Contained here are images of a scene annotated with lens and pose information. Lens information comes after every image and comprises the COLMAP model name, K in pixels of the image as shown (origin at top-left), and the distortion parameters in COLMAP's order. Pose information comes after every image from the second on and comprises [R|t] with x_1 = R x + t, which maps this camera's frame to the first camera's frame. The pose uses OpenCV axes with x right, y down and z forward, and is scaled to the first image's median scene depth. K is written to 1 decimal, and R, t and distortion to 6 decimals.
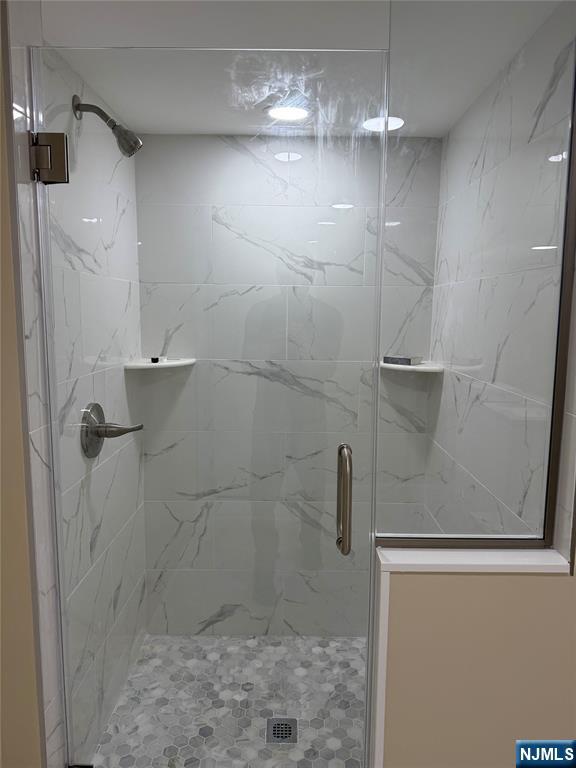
lens RADIAL K [[538.4, 0, 287.9], [0, 538.4, 384.6], [0, 0, 1]] dist [0.026035, -0.024943]
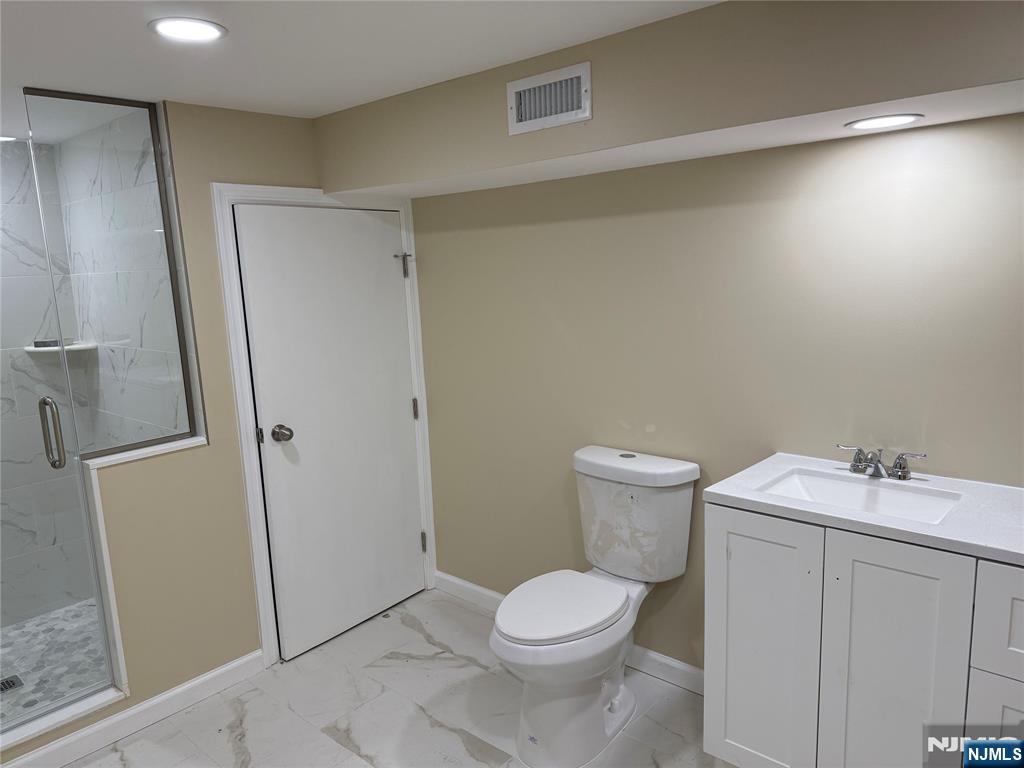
lens RADIAL K [[717.8, 0, 514.1], [0, 717.8, 388.8], [0, 0, 1]] dist [0.026035, -0.024943]
pose [[0.658616, -0.164787, 0.734214, -0.278777], [0.148665, 0.984990, 0.087713, 0.059871], [-0.737648, 0.051383, 0.673228, -0.716613]]
